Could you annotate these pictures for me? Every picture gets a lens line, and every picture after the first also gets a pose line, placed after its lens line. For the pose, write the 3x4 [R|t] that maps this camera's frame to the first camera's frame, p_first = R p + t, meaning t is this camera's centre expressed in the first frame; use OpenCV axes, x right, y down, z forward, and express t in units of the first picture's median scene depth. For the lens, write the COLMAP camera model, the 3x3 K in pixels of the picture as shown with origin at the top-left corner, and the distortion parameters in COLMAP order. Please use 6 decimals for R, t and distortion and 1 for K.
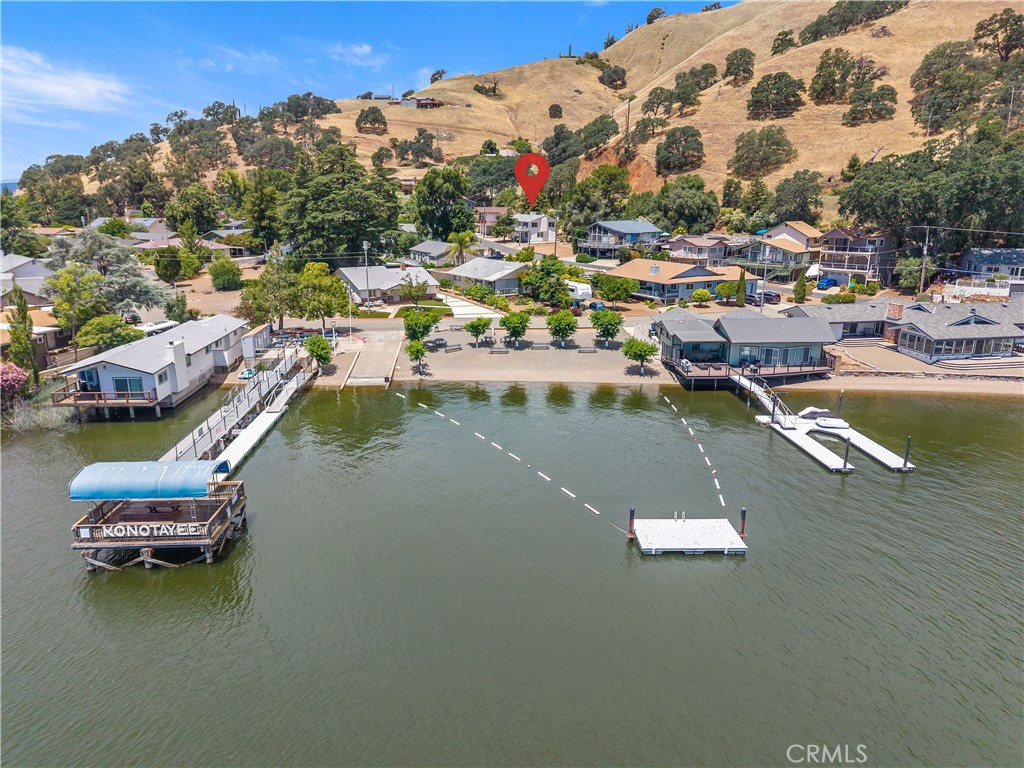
lens RADIAL K [[681.8, 0, 510.5], [0, 681.8, 387.4], [0, 0, 1]] dist [0.017493, -0.019573]
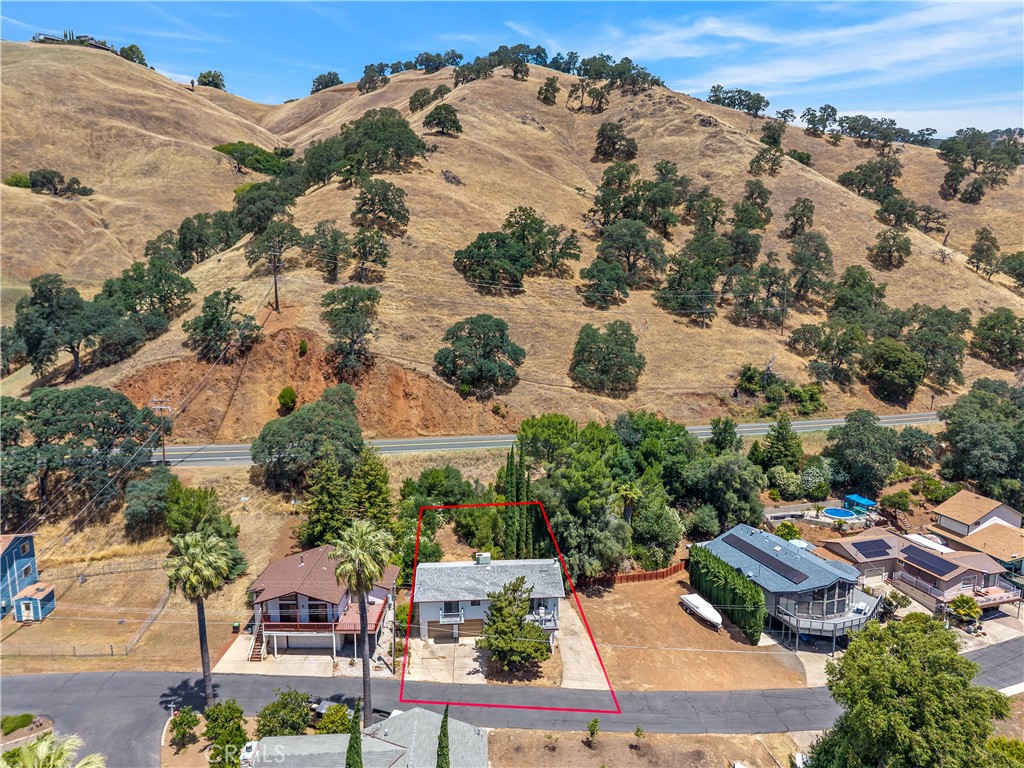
lens RADIAL K [[681.8, 0, 506.1], [0, 681.8, 384.0], [0, 0, 1]] dist [0.017493, -0.019573]
pose [[0.381770, -0.153359, 0.911445, -0.292520], [0.245641, 0.967508, 0.059902, -0.343295], [-0.891017, 0.201019, 0.407037, 0.723888]]
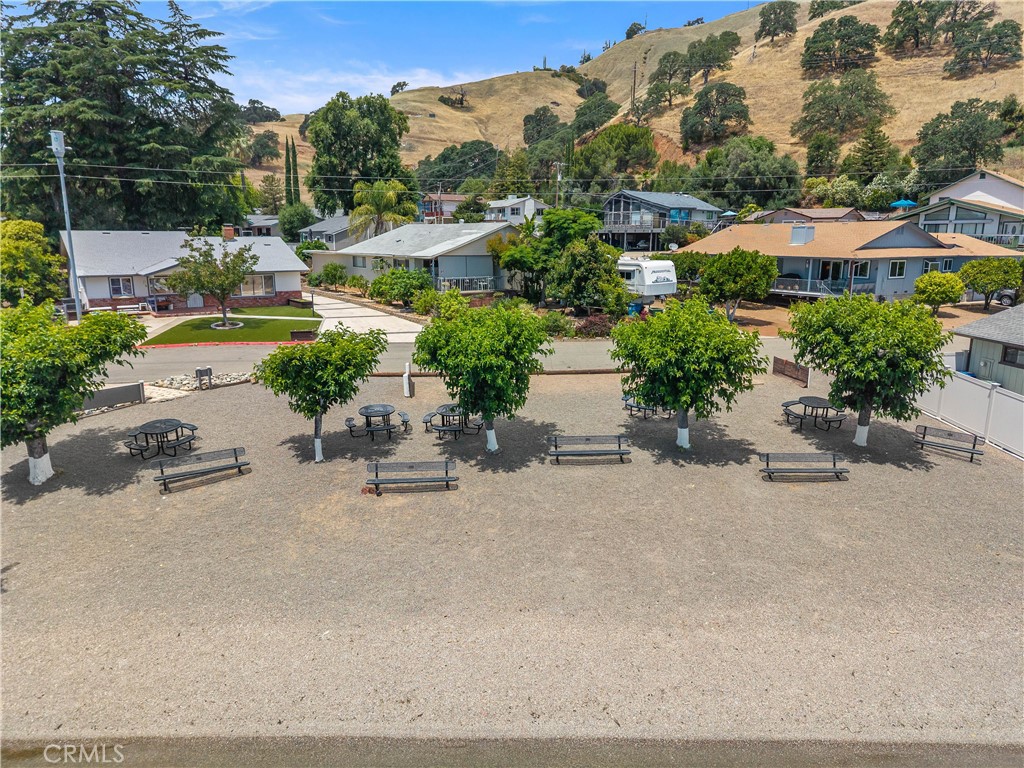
lens RADIAL K [[681.8, 0, 507.7], [0, 681.8, 384.8], [0, 0, 1]] dist [0.017493, -0.019573]
pose [[0.999322, -0.009930, 0.035443, 0.002668], [0.012022, 0.998168, -0.059301, -0.027652], [-0.034789, 0.059687, 0.997611, 0.305410]]
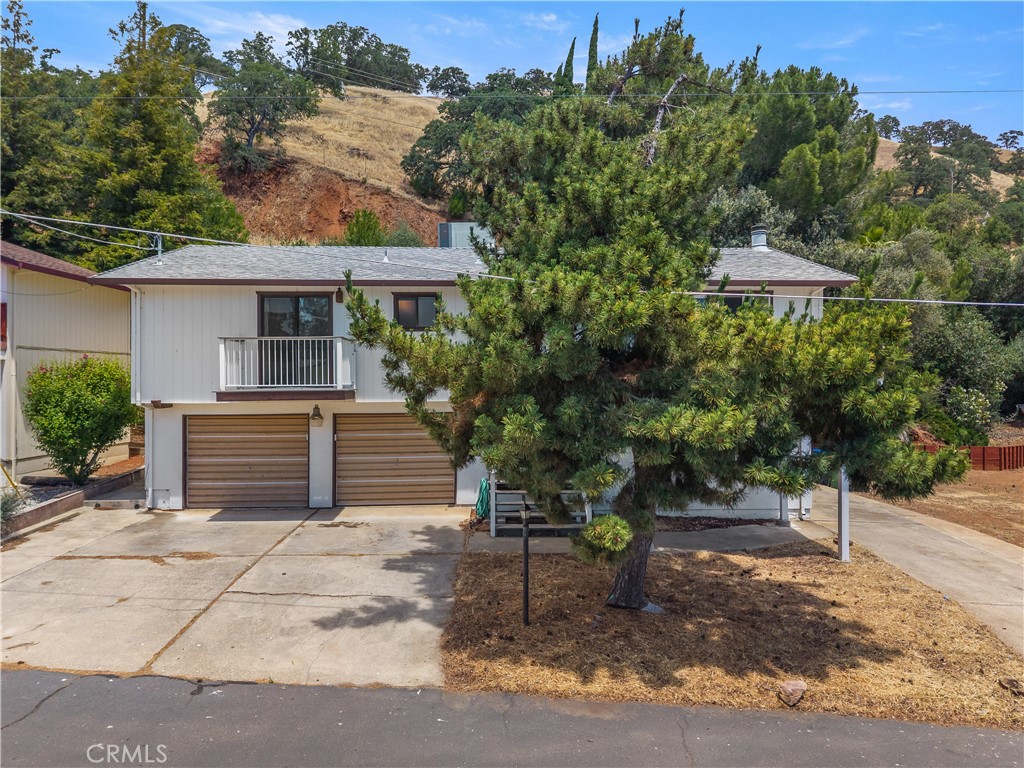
lens RADIAL K [[681.8, 0, 506.7], [0, 681.8, 385.7], [0, 0, 1]] dist [0.017493, -0.019573]
pose [[0.401491, 0.000053, 0.915863, -0.055496], [0.247206, 0.962878, -0.108425, -0.199630], [-0.881870, 0.269939, 0.386574, 0.871405]]
